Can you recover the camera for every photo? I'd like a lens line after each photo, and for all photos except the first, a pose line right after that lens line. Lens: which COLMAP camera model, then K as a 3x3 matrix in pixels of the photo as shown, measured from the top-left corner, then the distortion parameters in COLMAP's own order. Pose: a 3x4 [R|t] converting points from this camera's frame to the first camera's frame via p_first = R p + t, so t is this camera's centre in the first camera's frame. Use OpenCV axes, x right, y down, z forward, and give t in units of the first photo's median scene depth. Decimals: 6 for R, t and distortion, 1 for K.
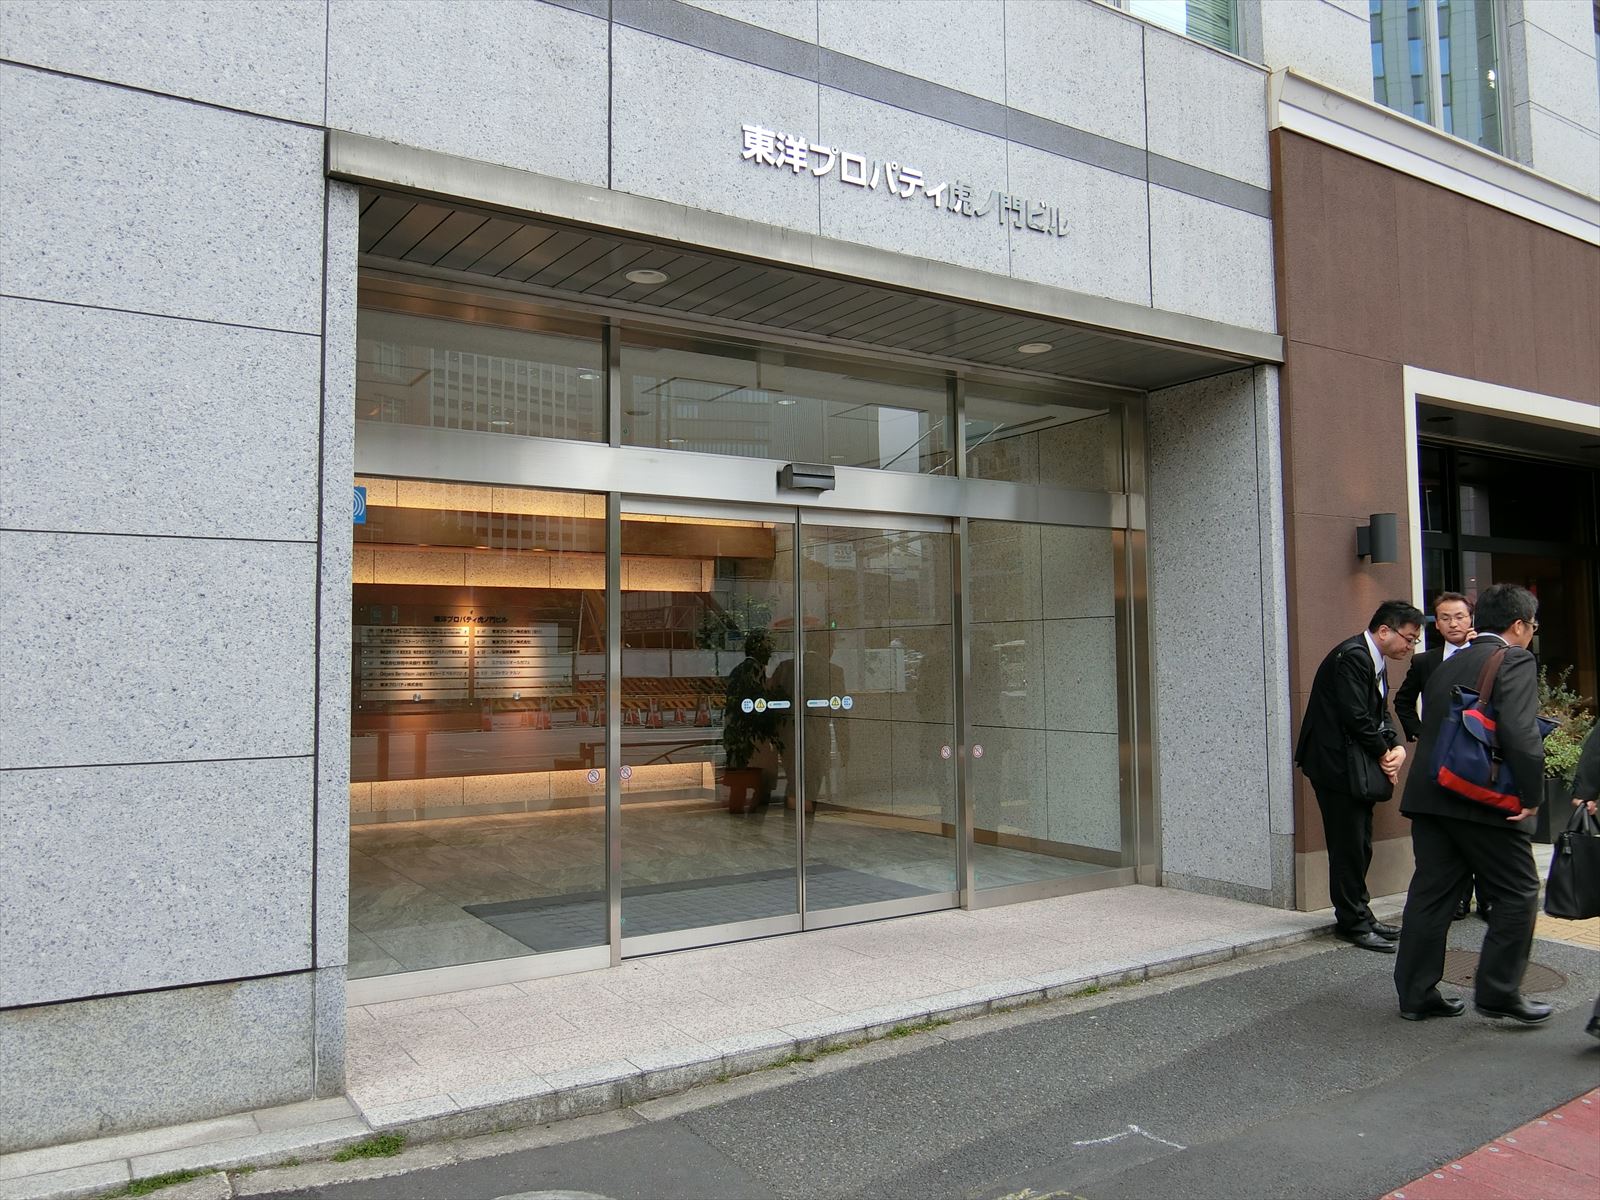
lens RADIAL K [[1245.3, 0, 797.6], [0, 1245.3, 597.9], [0, 0, 1]] dist [-0.036977, -0.005110]
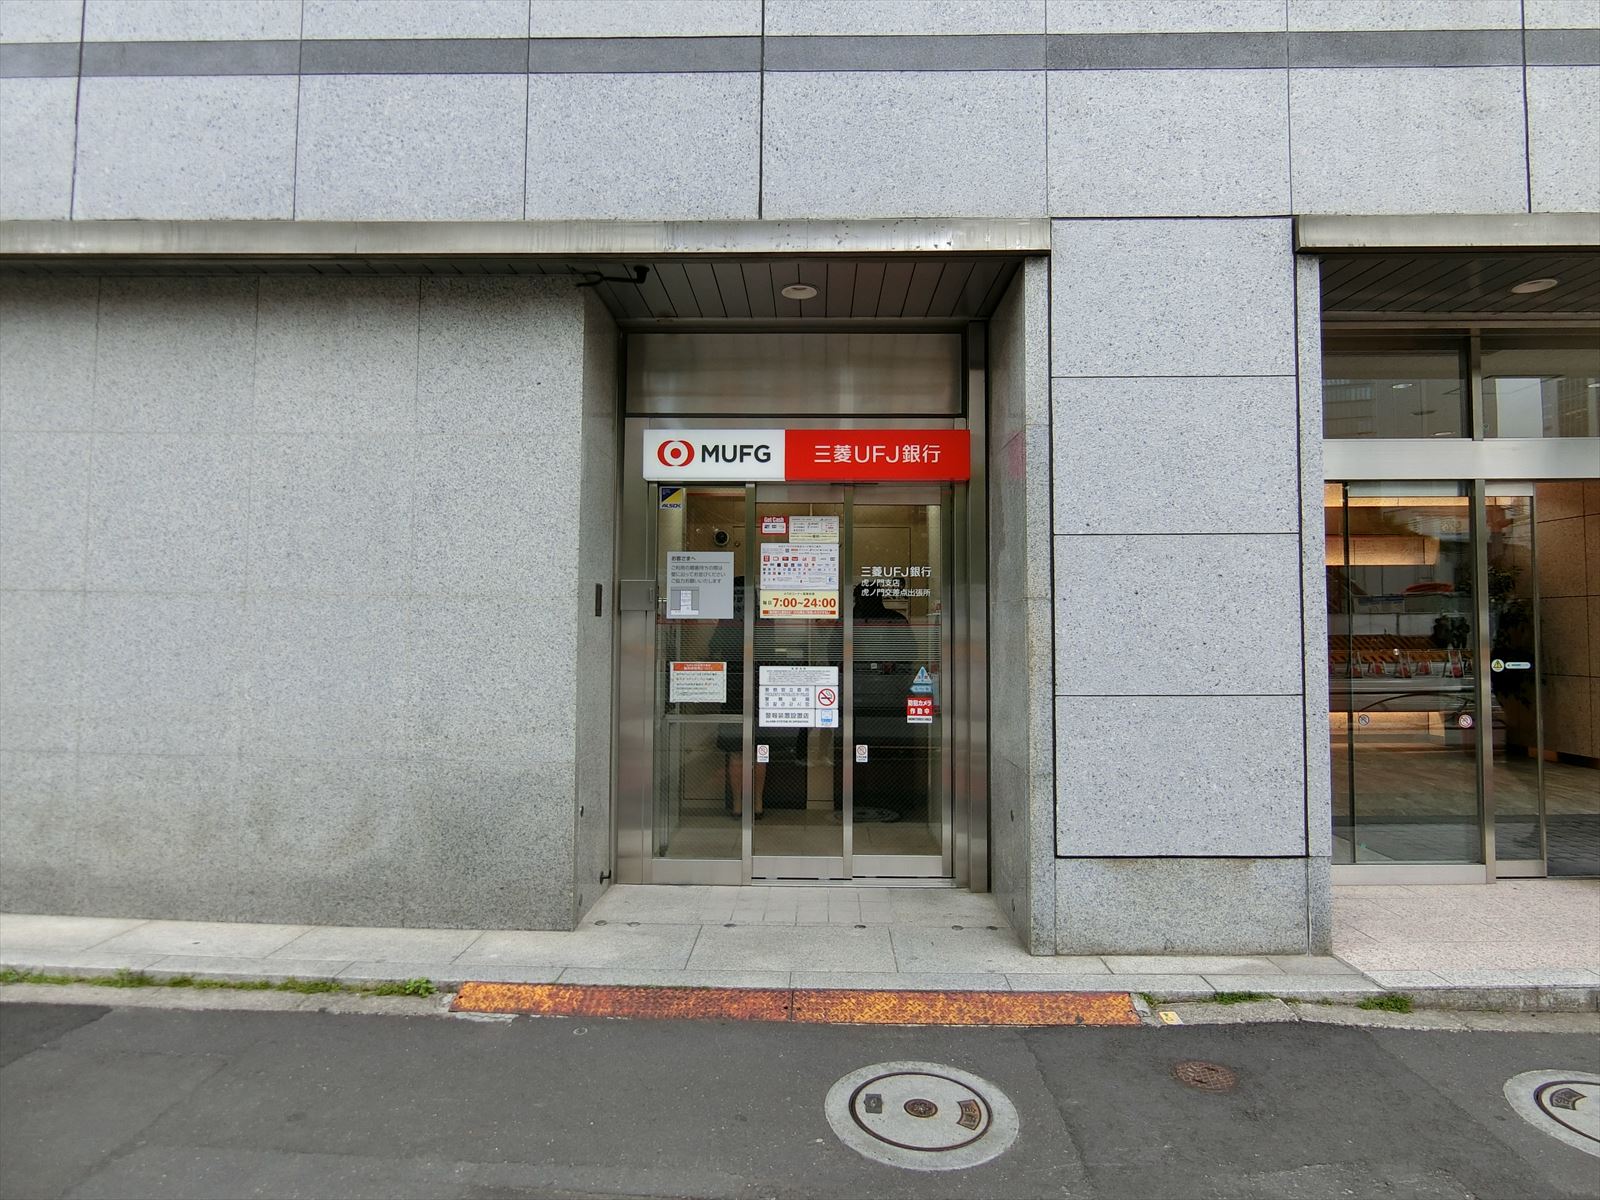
lens RADIAL K [[913.4, 0, 797.9], [0, 913.4, 598.9], [0, 0, 1]] dist [-0.020513, 0.002232]
pose [[0.813175, -0.017626, -0.581752, -0.266550], [0.029272, 0.999515, 0.010633, -0.000753], [0.581283, -0.025676, 0.813296, -0.098904]]
